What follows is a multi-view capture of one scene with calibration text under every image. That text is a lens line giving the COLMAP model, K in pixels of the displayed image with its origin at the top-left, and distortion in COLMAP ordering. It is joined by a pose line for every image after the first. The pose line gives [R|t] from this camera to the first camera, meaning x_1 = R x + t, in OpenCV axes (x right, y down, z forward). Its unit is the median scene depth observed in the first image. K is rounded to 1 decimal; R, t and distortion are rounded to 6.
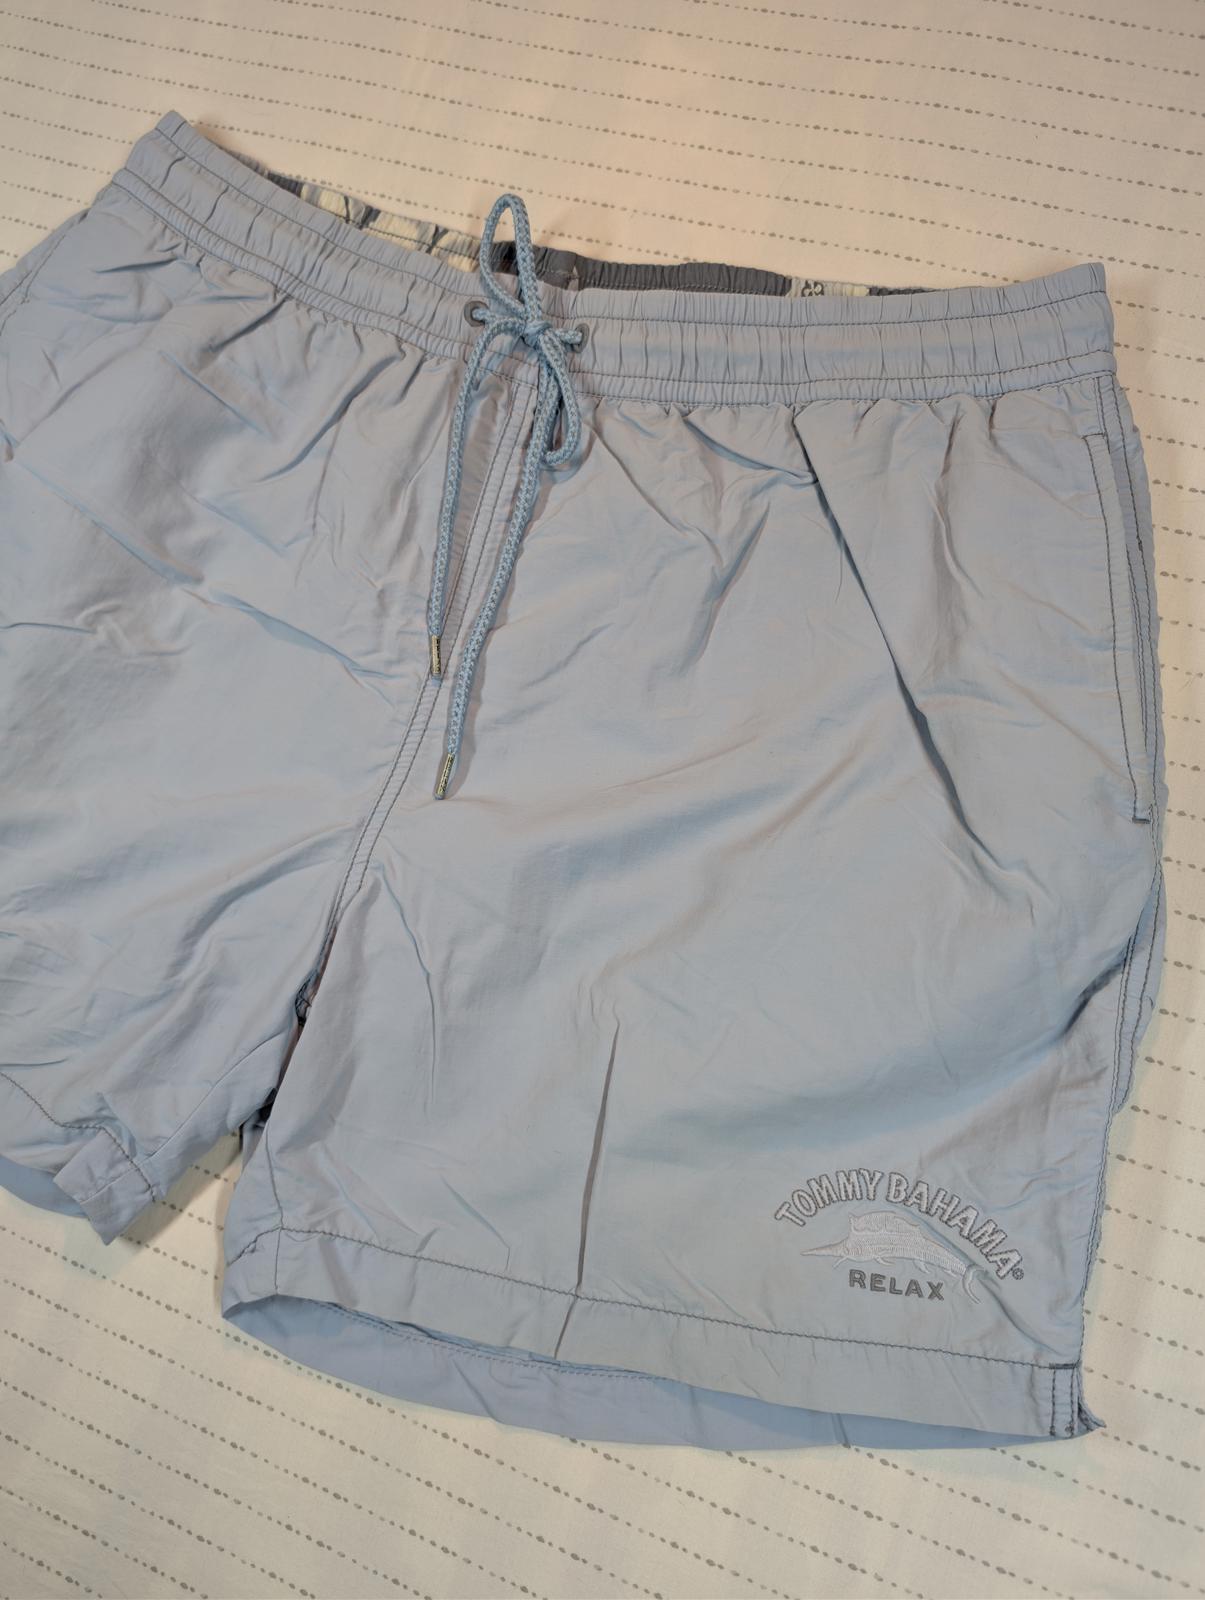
lens RADIAL K [[1109.0, 0, 608.7], [0, 1109.0, 800.1], [0, 0, 1]] dist [-0.011572, 0.005436]
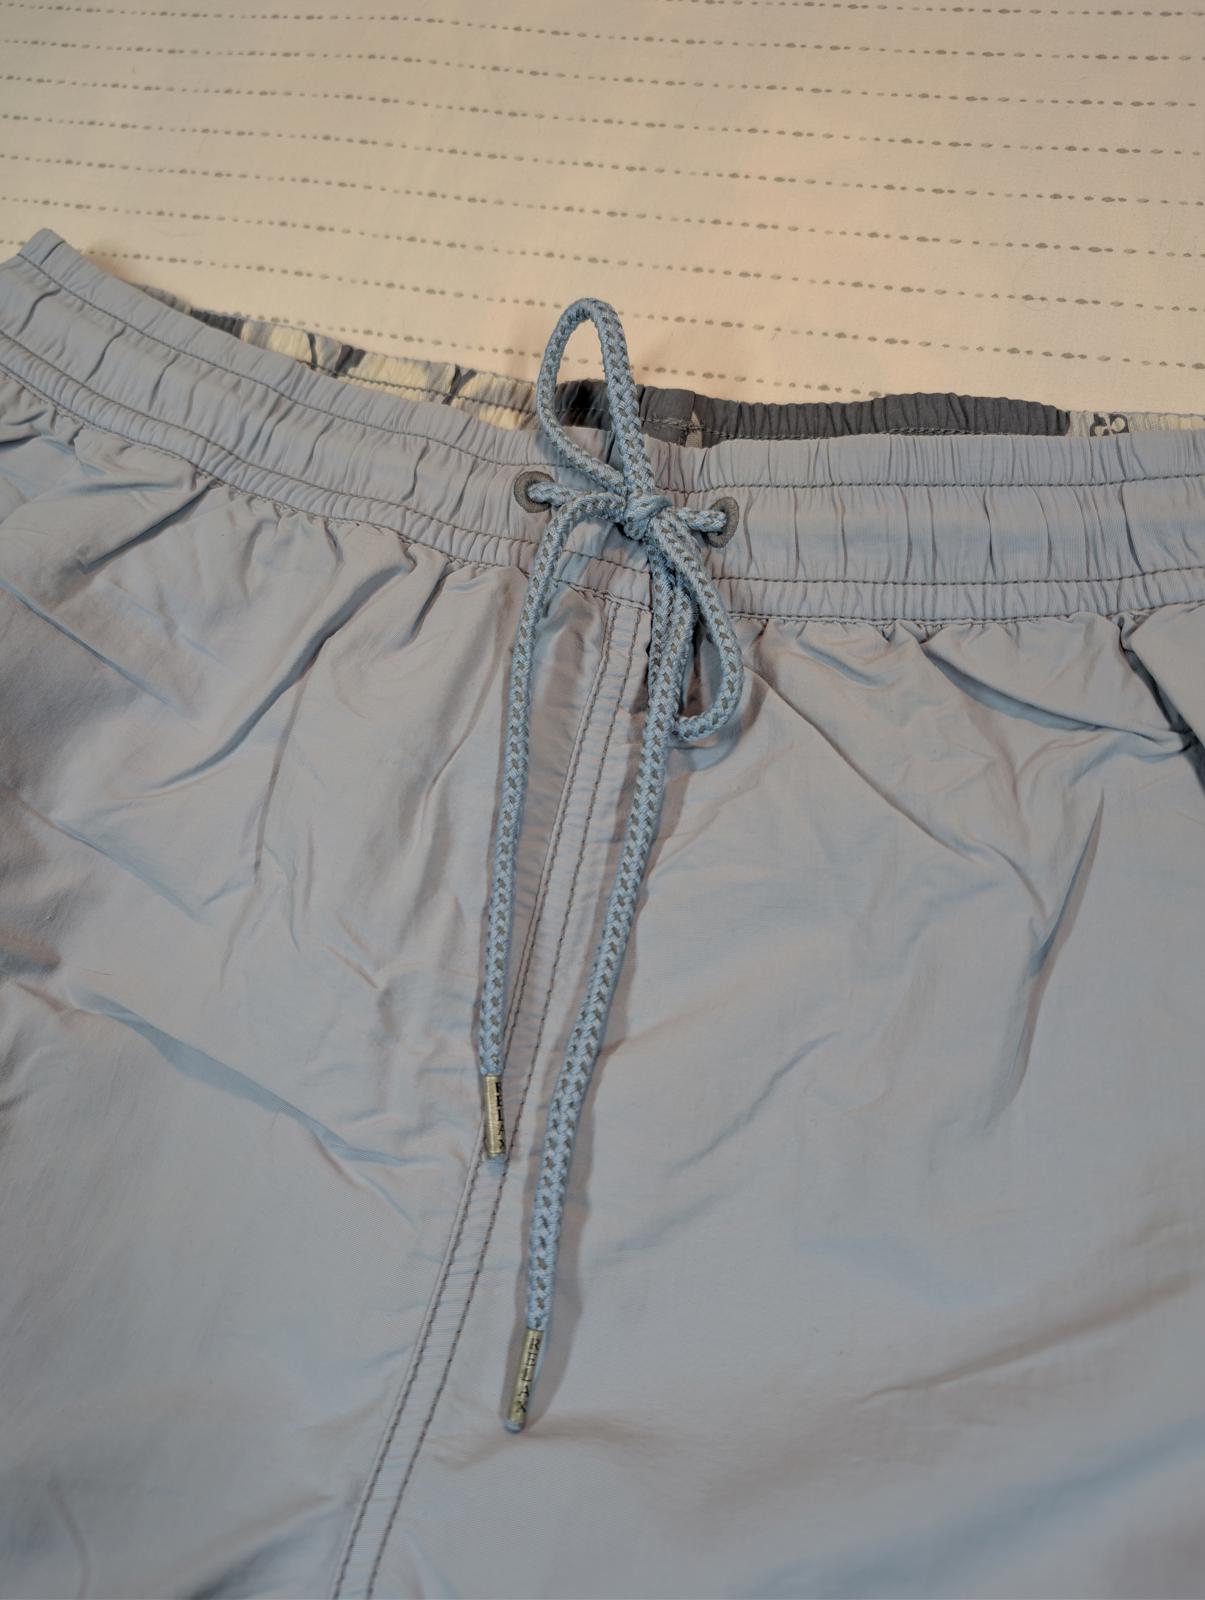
lens RADIAL K [[1109.0, 0, 608.7], [0, 1109.0, 800.1], [0, 0, 1]] dist [-0.011572, 0.005436]
pose [[0.998231, -0.050395, 0.031542, -0.111359], [0.055253, 0.982246, -0.179276, -0.176352], [-0.021947, 0.180702, 0.983293, 0.465155]]
